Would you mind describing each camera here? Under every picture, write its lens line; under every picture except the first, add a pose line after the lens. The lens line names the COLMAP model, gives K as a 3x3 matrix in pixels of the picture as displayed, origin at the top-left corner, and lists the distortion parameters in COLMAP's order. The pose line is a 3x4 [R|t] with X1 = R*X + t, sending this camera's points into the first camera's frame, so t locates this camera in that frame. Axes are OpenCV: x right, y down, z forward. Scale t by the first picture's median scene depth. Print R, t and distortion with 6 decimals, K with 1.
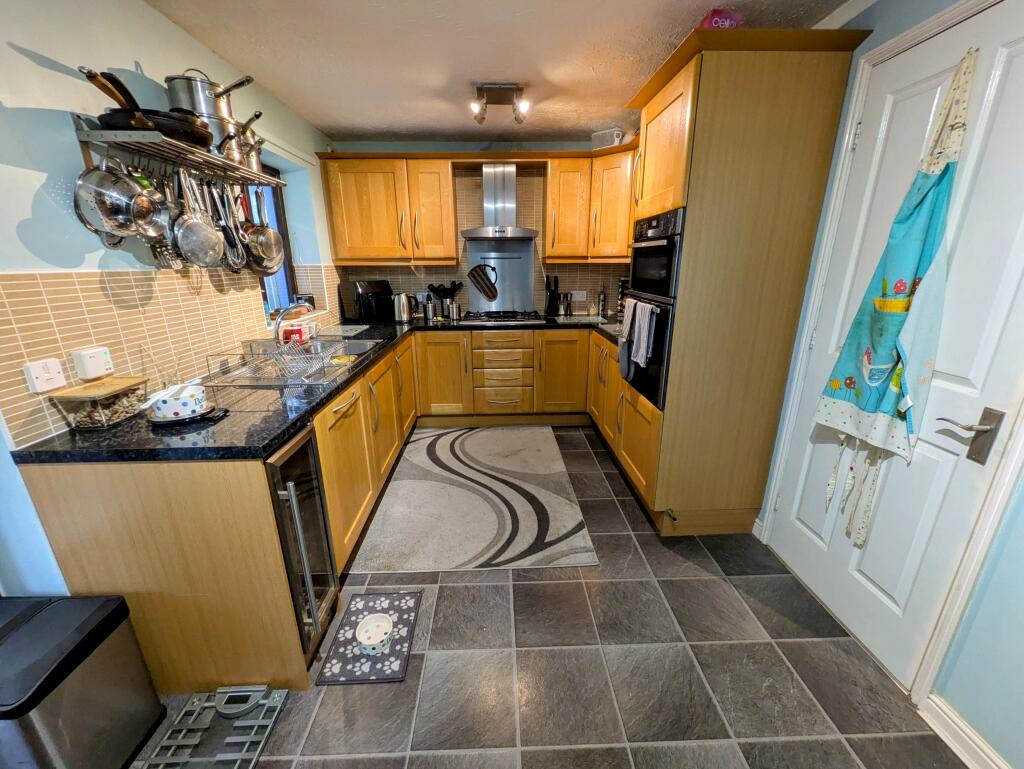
lens RADIAL K [[408.9, 0, 509.6], [0, 408.9, 385.9], [0, 0, 1]] dist [-0.003129, -0.000387]
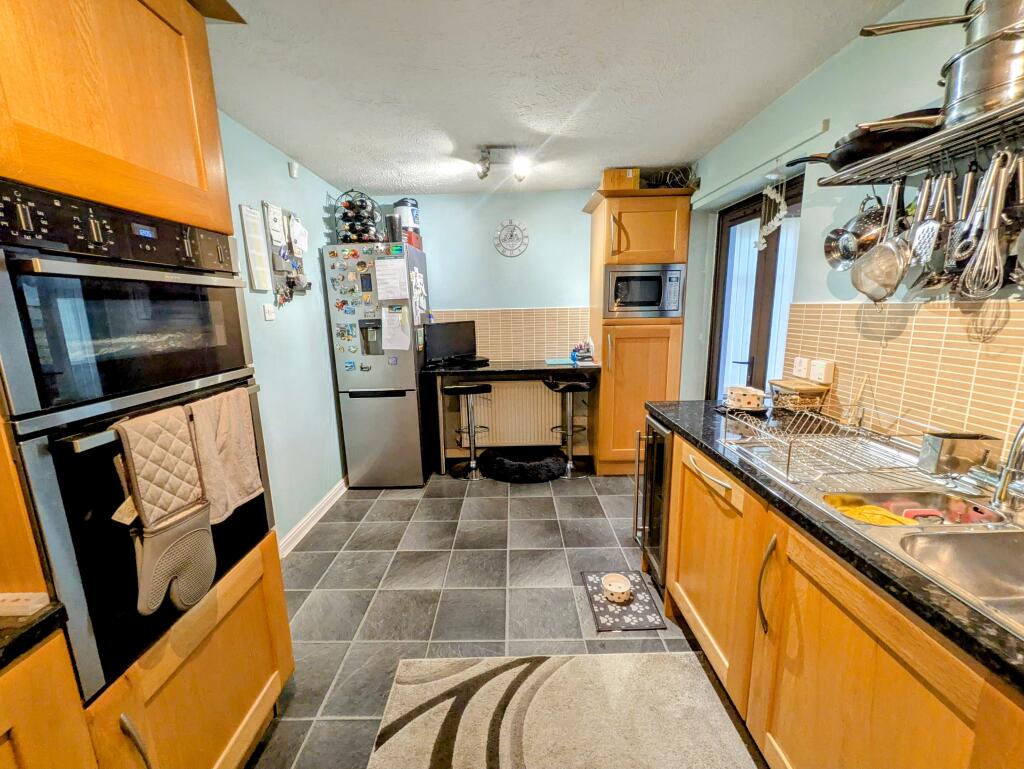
lens RADIAL K [[408.9, 0, 509.6], [0, 408.9, 385.9], [0, 0, 1]] dist [-0.003129, -0.000387]
pose [[-0.998926, 0.021321, 0.041147, -0.062093], [0.038148, 0.882453, 0.468850, -0.544663], [-0.026314, 0.469916, -0.882319, 1.798158]]
